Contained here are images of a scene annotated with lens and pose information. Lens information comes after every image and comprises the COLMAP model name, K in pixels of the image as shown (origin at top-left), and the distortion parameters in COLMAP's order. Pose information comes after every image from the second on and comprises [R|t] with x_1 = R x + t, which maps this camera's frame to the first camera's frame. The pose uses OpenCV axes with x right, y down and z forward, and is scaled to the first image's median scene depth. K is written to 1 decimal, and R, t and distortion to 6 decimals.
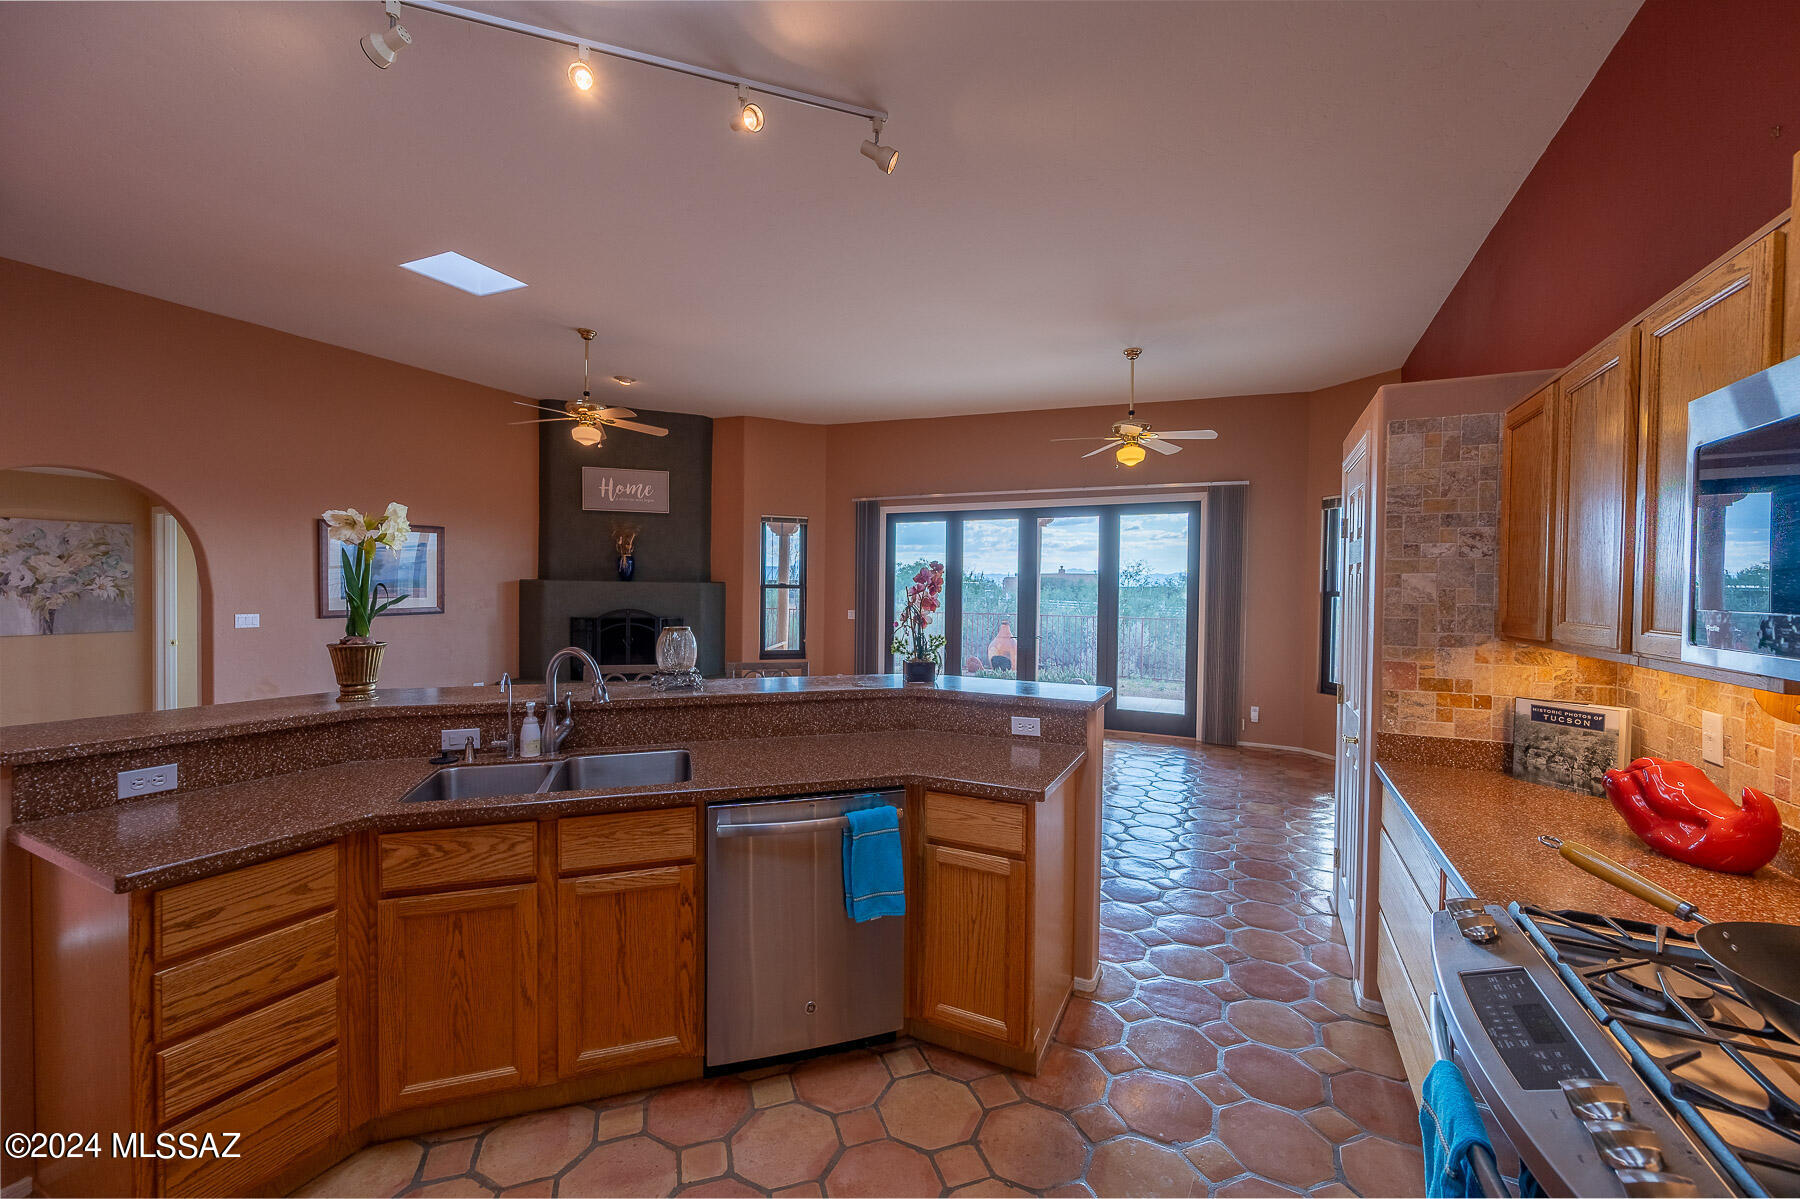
lens RADIAL K [[710.2, 0, 898.8], [0, 710.2, 601.2], [0, 0, 1]] dist [0.000337, 0.000086]
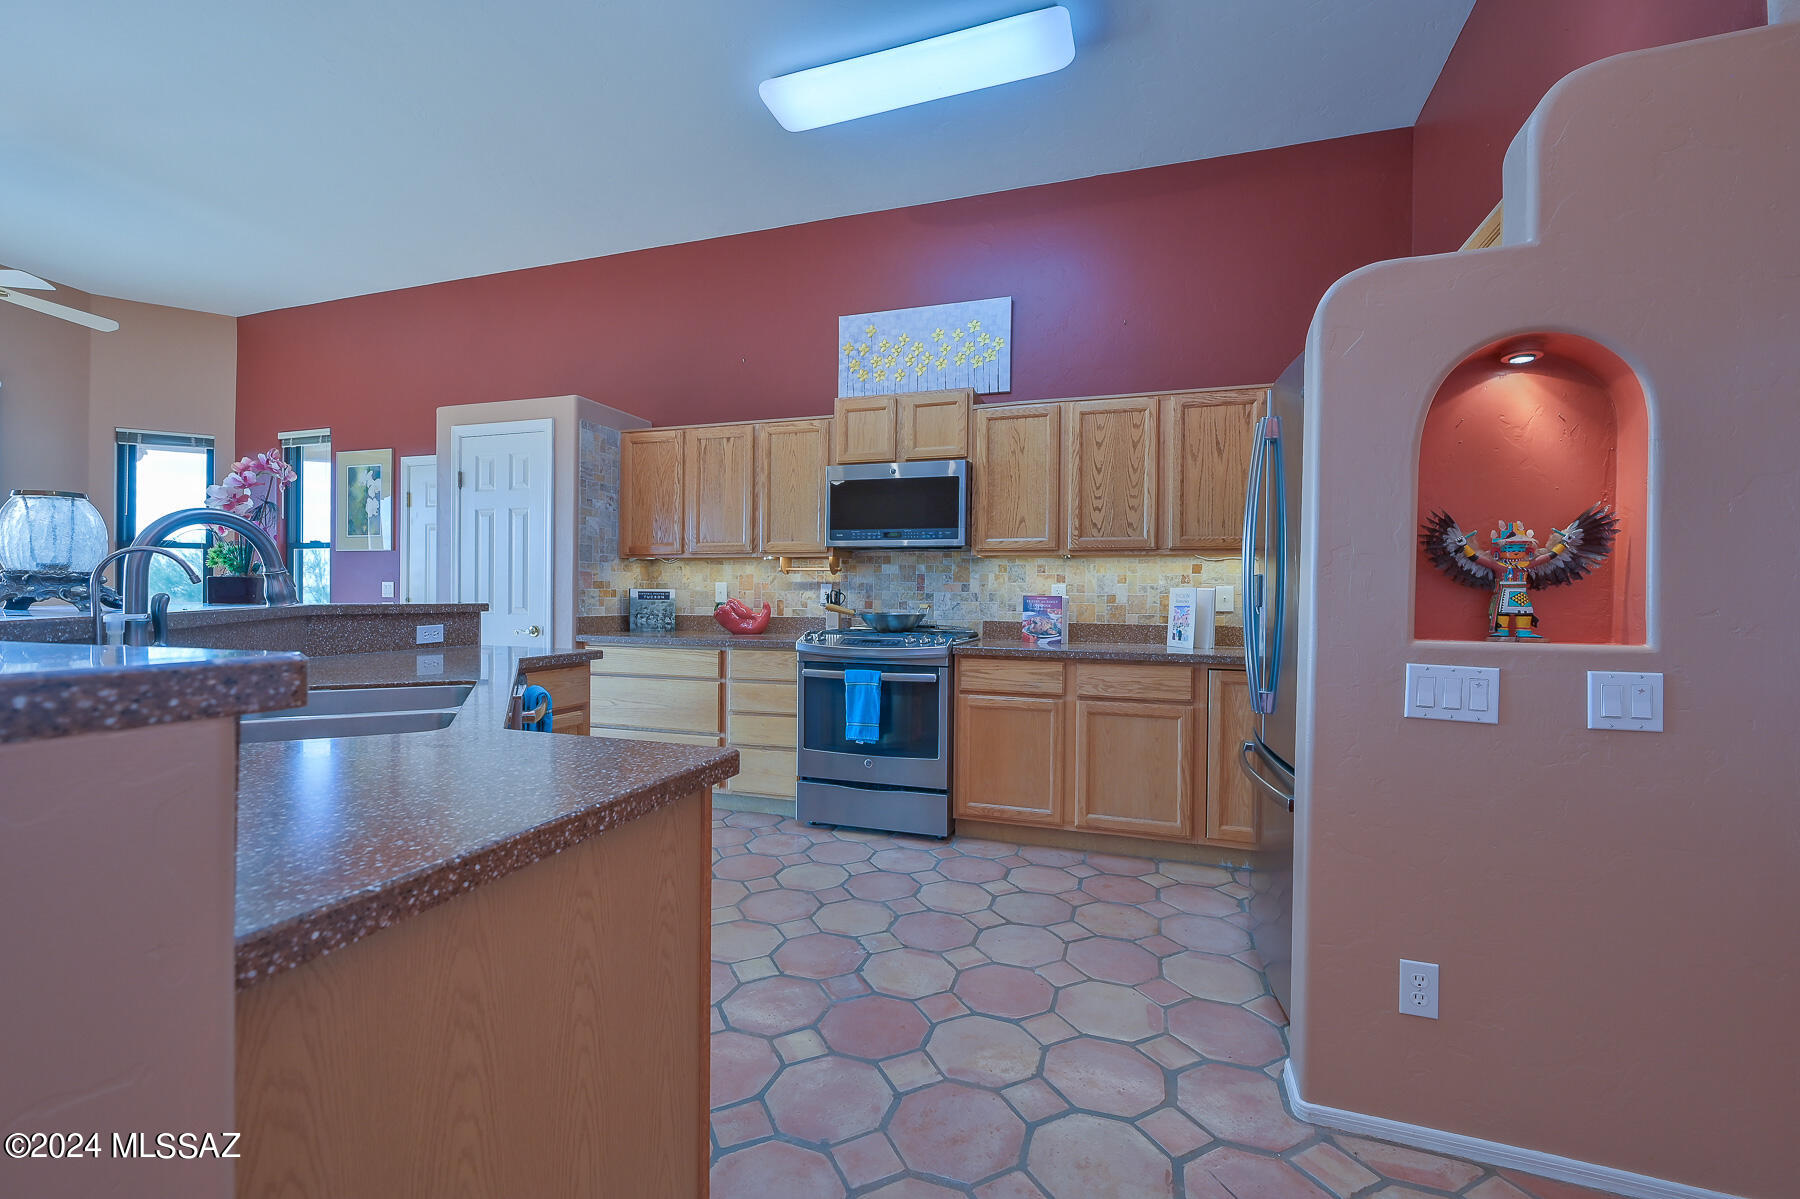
lens RADIAL K [[744.0, 0, 903.3], [0, 744.0, 605.7], [0, 0, 1]] dist [0.000456, -0.000840]
pose [[-0.145510, -0.024375, 0.989057, -1.136048], [0.007962, 0.999635, 0.025807, 0.133651], [-0.989325, 0.011630, -0.145262, 0.569964]]
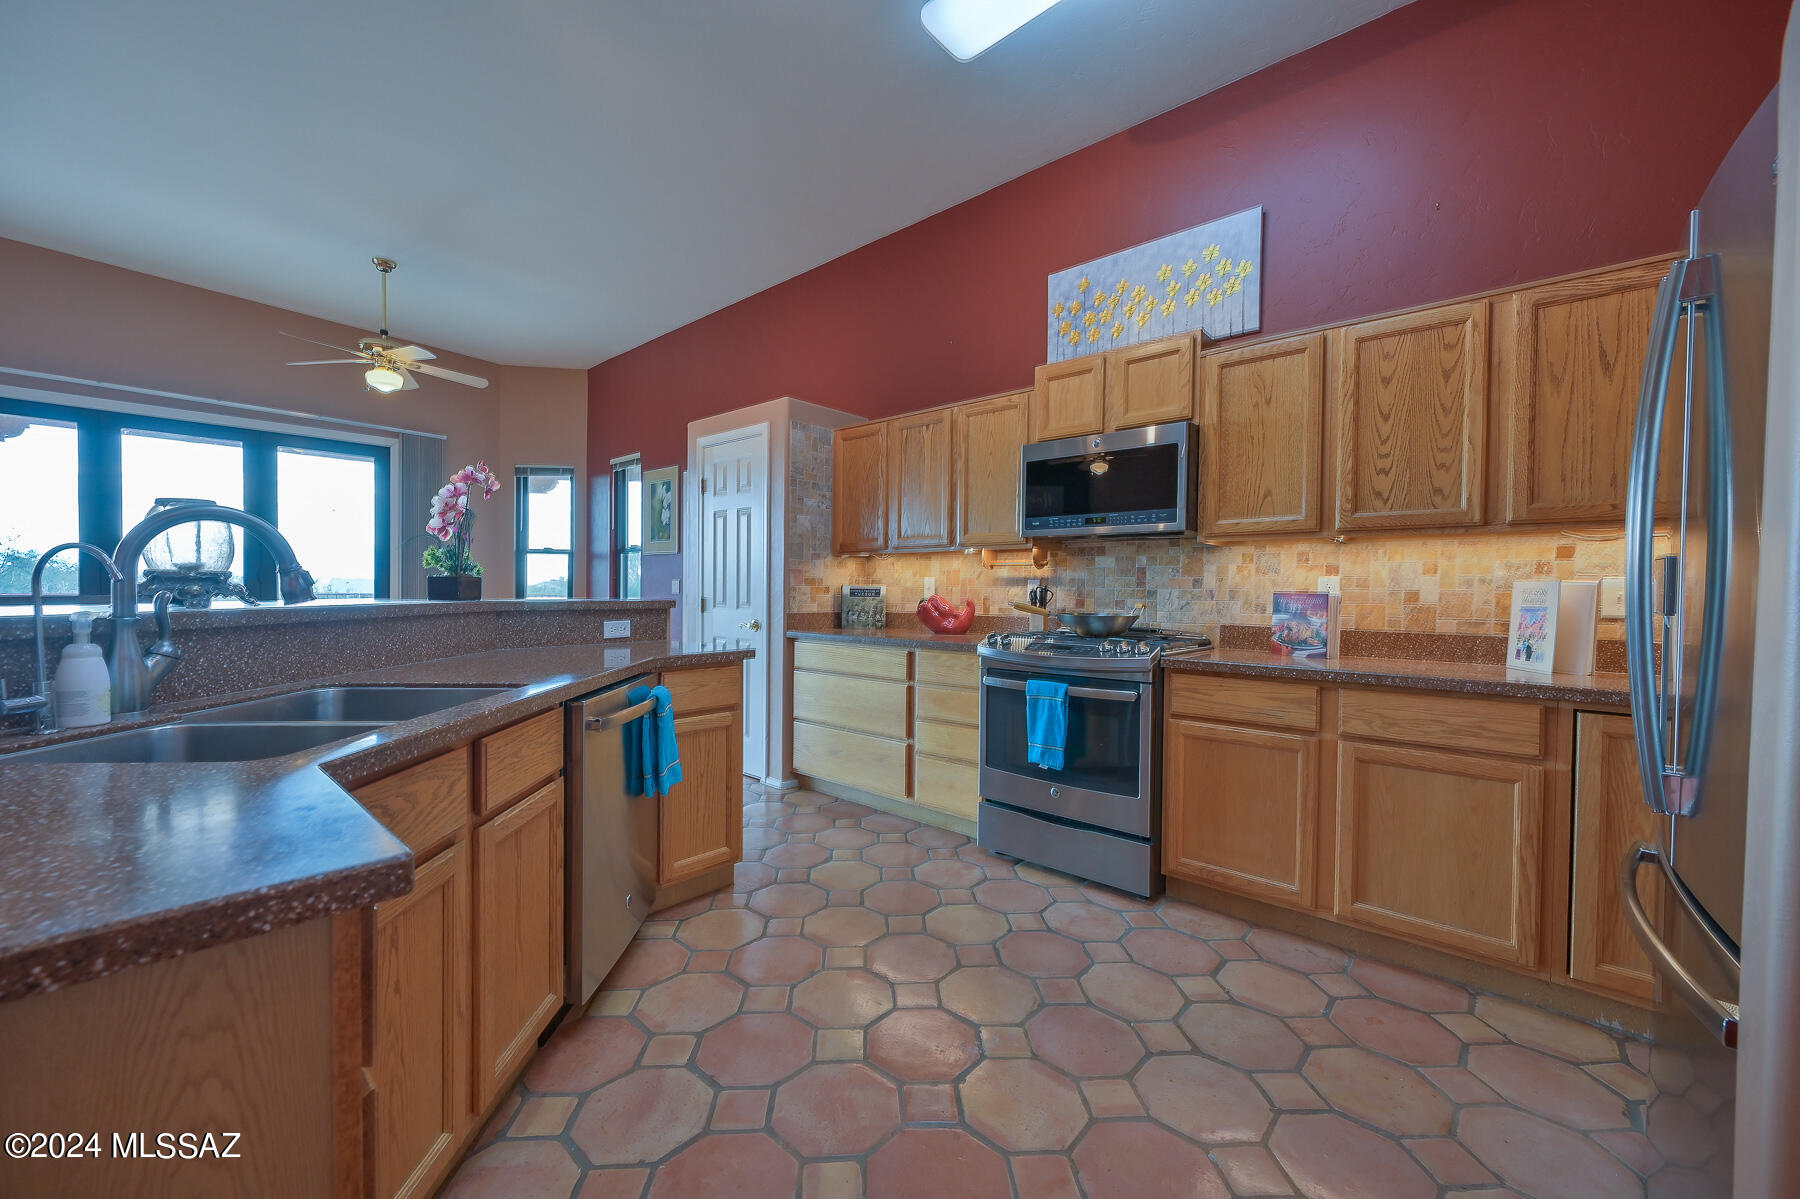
lens RADIAL K [[710.2, 0, 902.3], [0, 710.2, 602.9], [0, 0, 1]] dist [0.000337, 0.000086]
pose [[0.263983, -0.027239, 0.964143, -0.867862], [0.012516, 0.999614, 0.024814, 0.135797], [-0.964446, 0.005517, 0.264222, 0.353490]]
